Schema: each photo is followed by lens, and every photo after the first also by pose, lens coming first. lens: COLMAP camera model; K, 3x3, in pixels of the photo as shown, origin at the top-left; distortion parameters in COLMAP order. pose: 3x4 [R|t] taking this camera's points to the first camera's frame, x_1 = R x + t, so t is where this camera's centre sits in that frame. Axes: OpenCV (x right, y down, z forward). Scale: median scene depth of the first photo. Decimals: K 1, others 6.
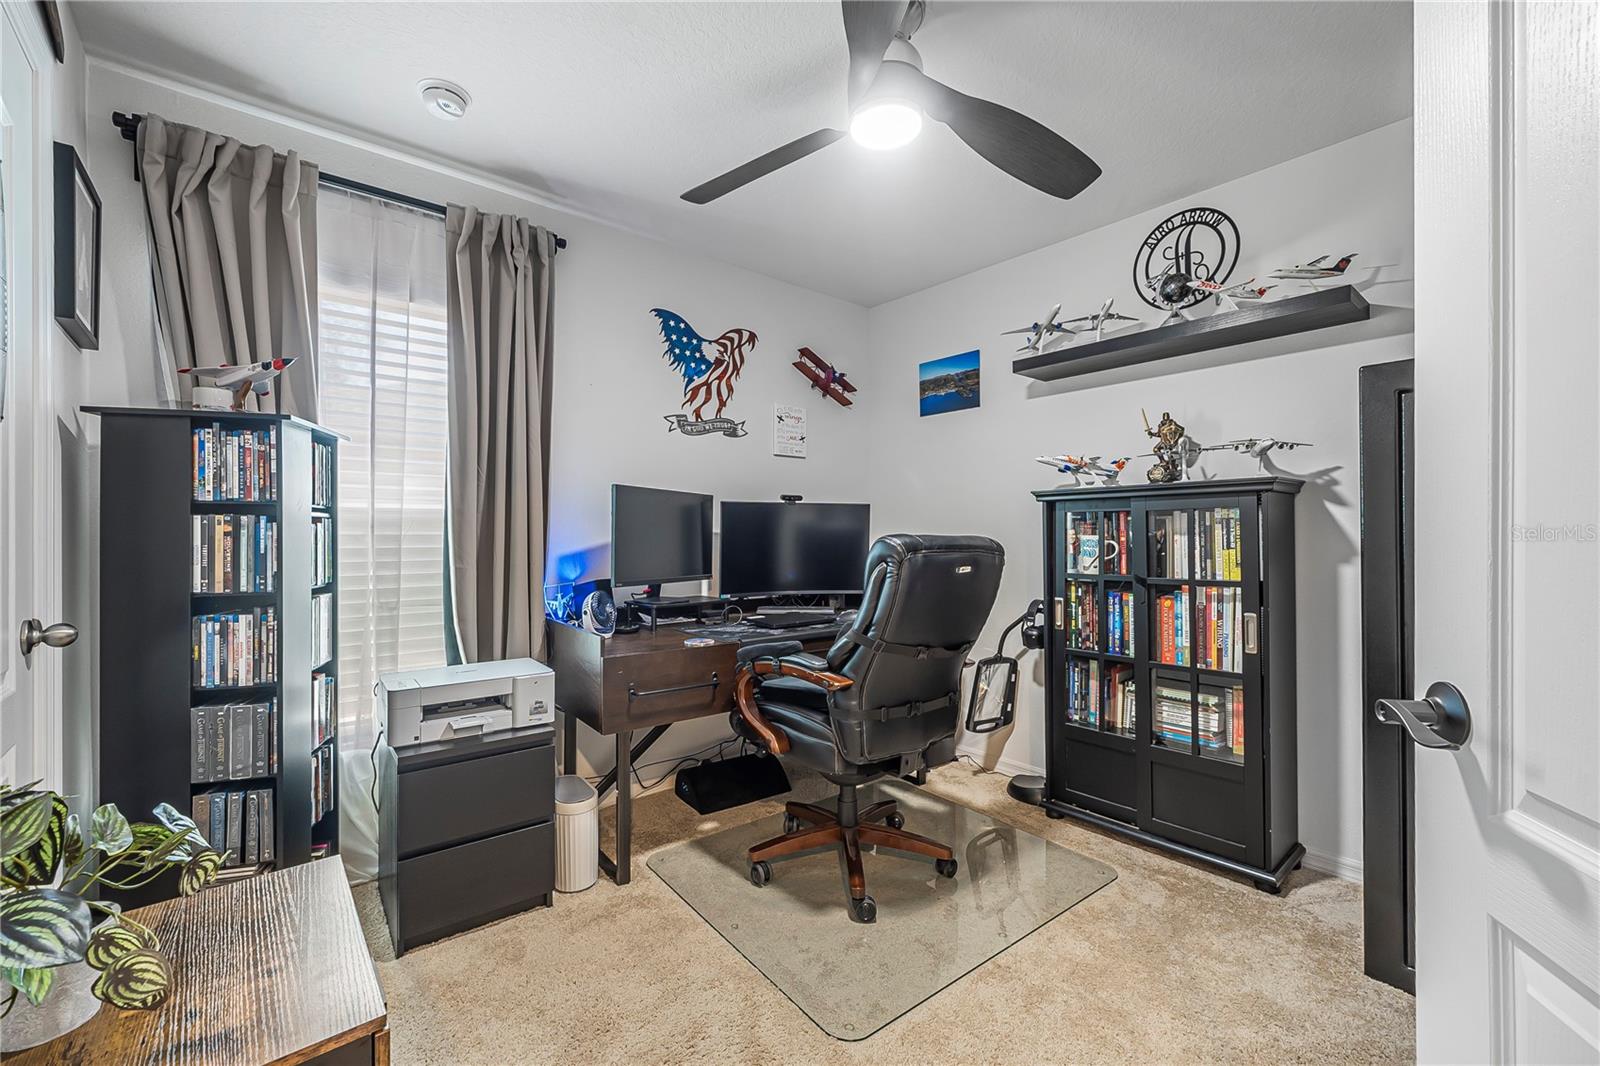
lens RADIAL K [[664.5, 0, 802.5], [0, 664.5, 534.3], [0, 0, 1]] dist [-0.012464, 0.001783]
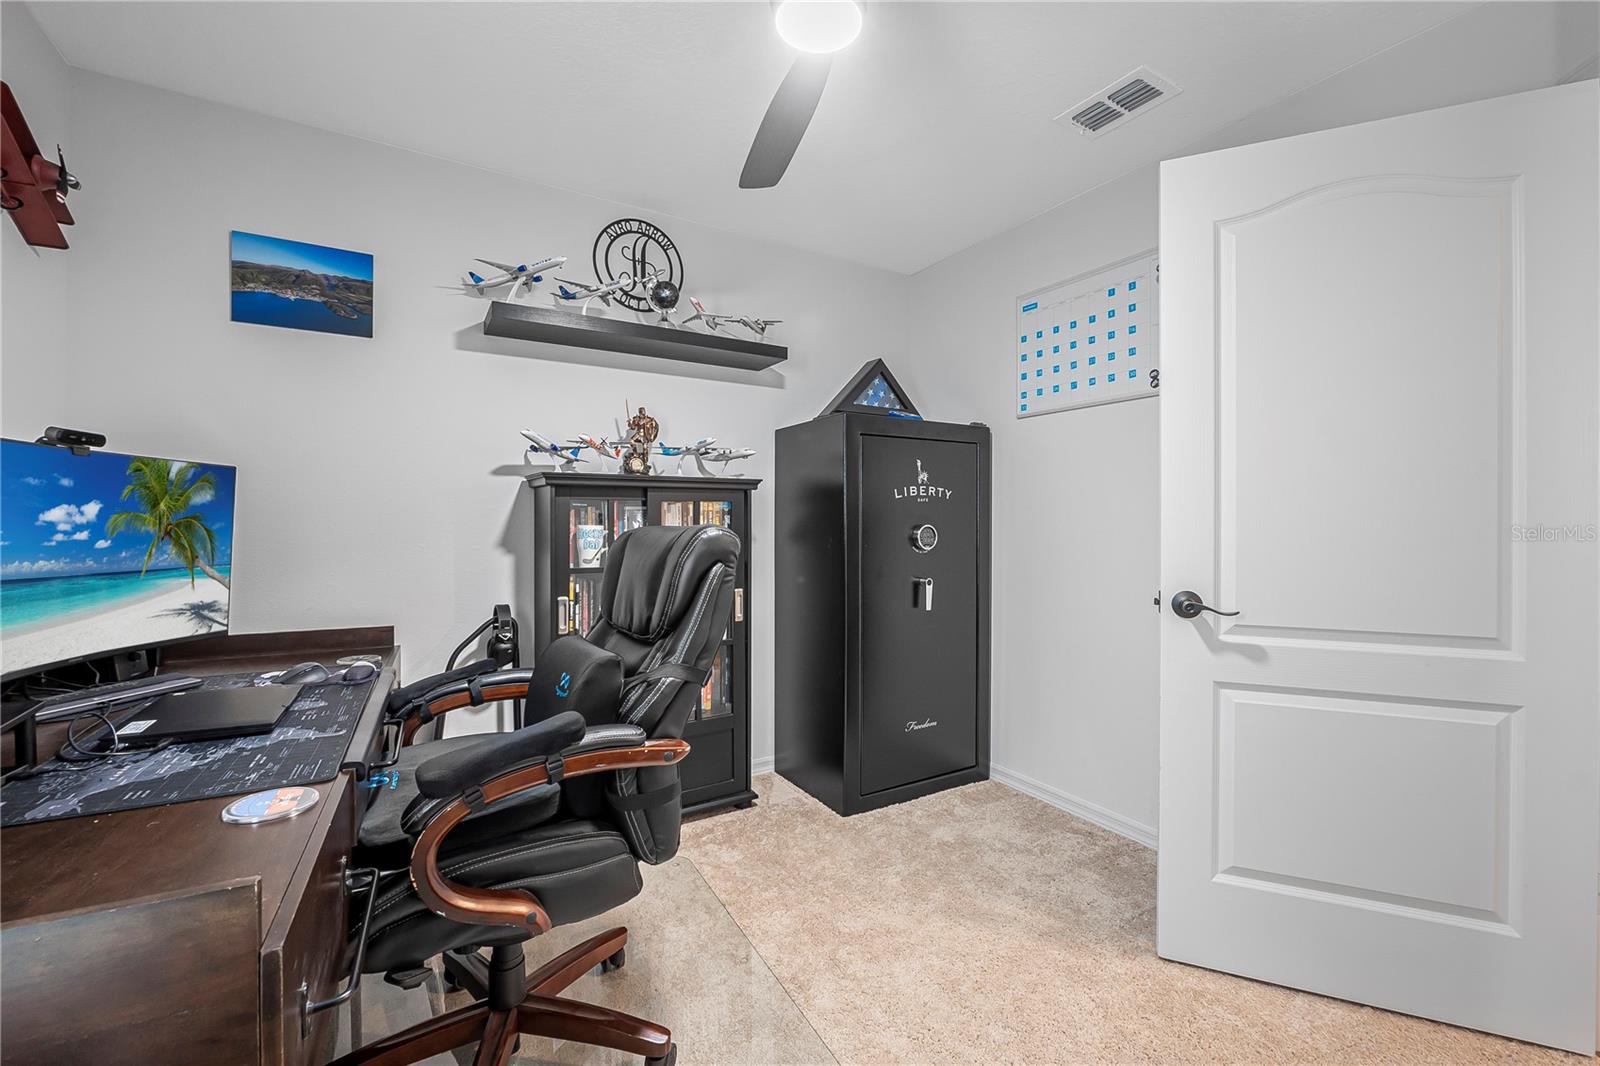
lens RADIAL K [[664.5, 0, 808.1], [0, 664.5, 525.1], [0, 0, 1]] dist [-0.012464, 0.001783]
pose [[0.143173, -0.002500, 0.989695, -0.429523], [-0.002364, 0.999993, 0.002868, -0.002098], [-0.989695, -0.002750, 0.143166, 0.564501]]
